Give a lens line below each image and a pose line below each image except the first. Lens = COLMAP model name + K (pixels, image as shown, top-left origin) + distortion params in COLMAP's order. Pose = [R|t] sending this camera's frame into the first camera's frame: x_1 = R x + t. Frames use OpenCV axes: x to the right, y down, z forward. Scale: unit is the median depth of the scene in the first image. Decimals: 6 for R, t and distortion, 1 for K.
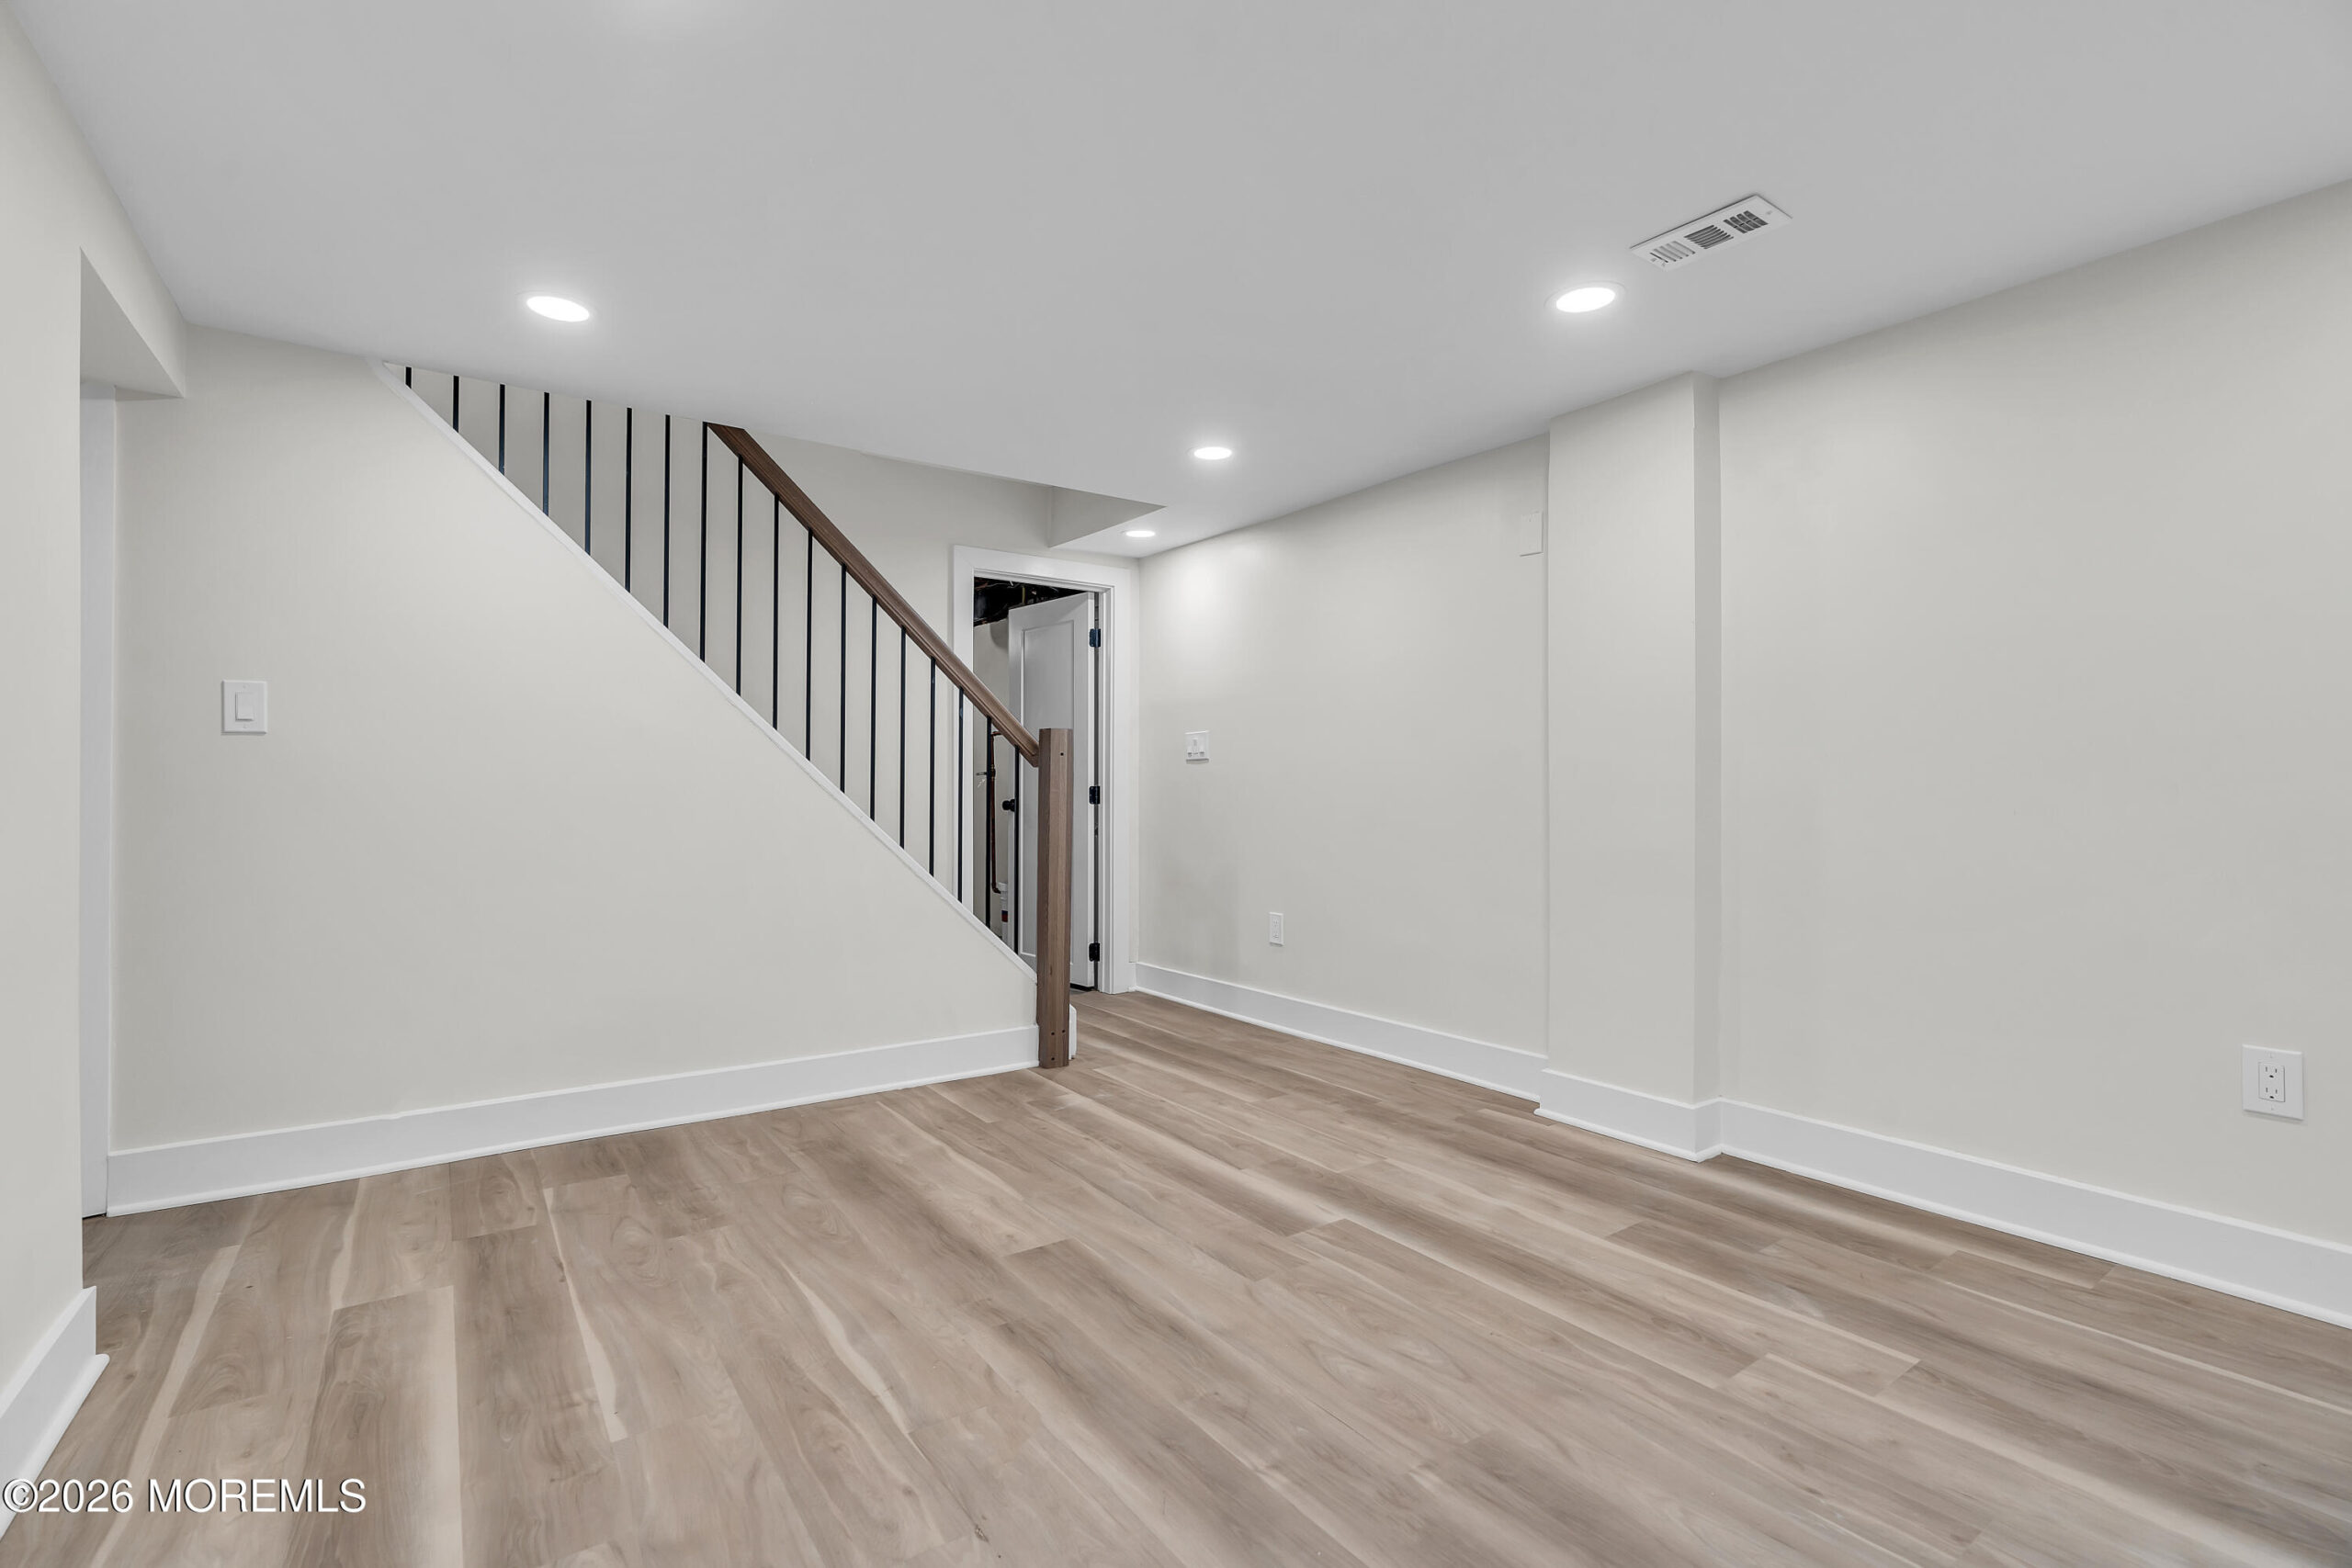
lens RADIAL K [[1065.9, 0, 1176.8], [0, 1065.9, 781.1], [0, 0, 1]] dist [-0.005086, 0.000350]
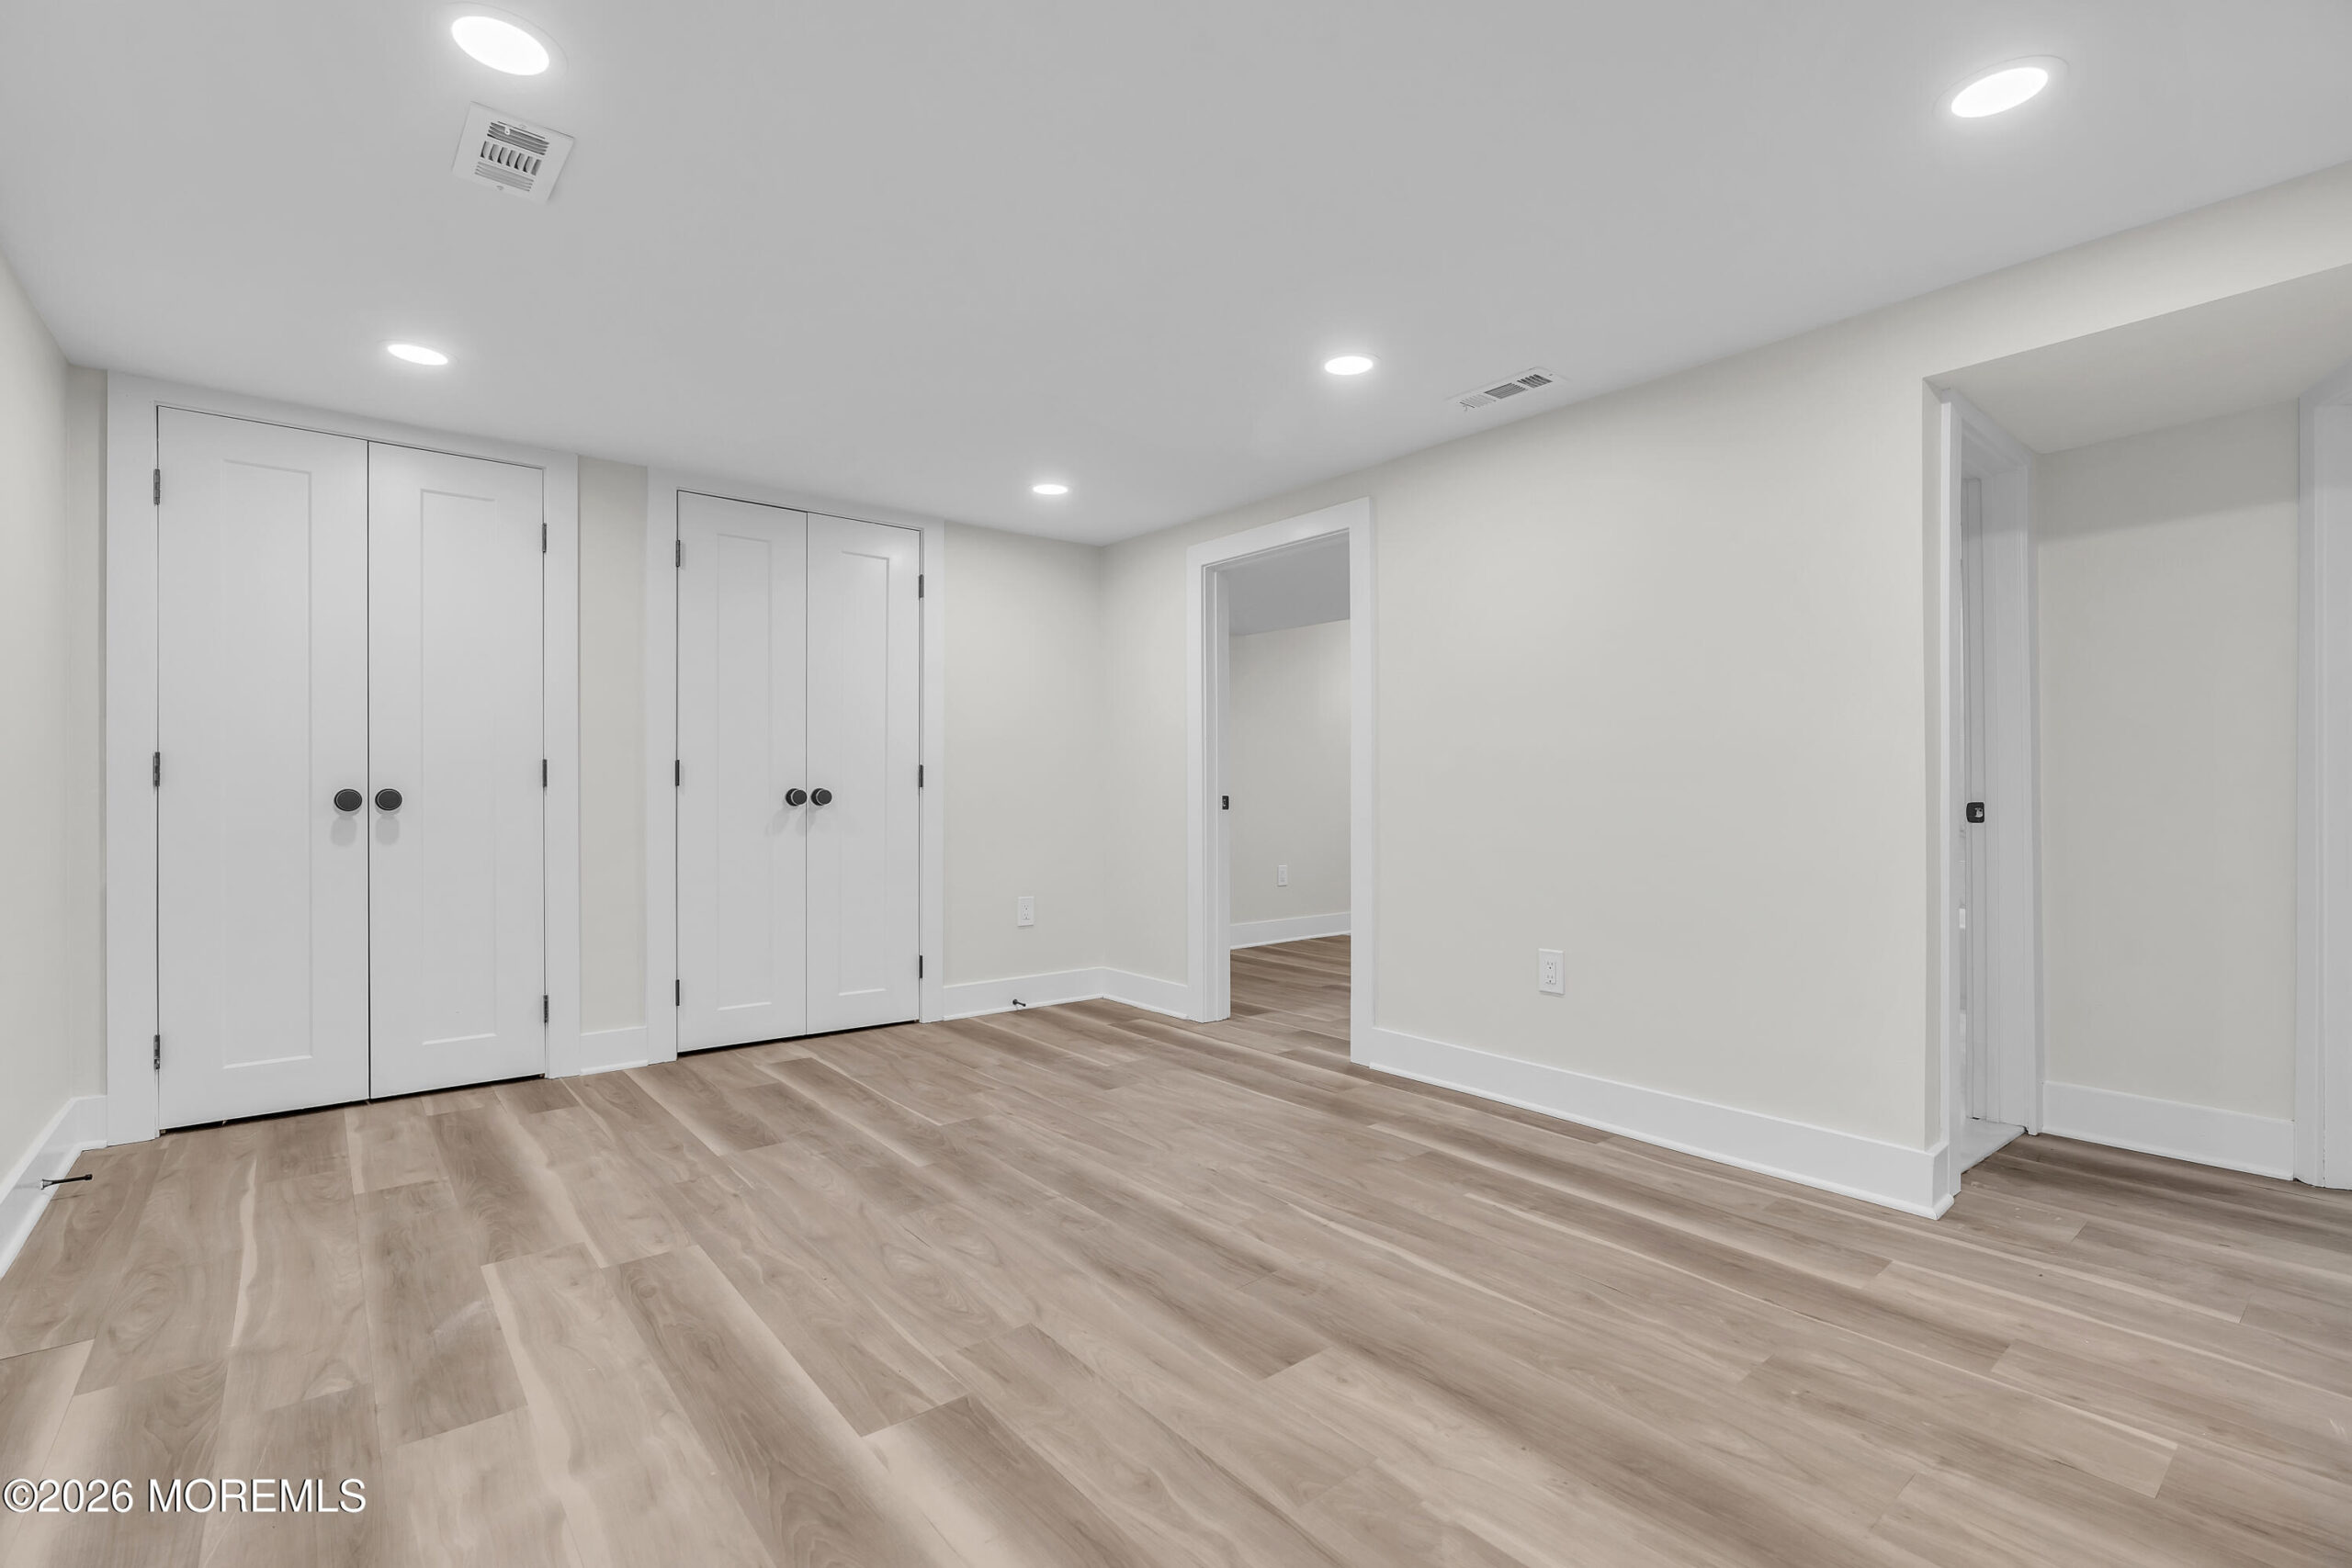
lens RADIAL K [[1065.9, 0, 1174.1], [0, 1065.9, 787.8], [0, 0, 1]] dist [-0.005086, 0.000350]
pose [[-0.997345, 0.001497, -0.072805, 0.015895], [0.001825, 0.999988, -0.004442, 0.018399], [0.072798, -0.004563, -0.997336, 1.948134]]
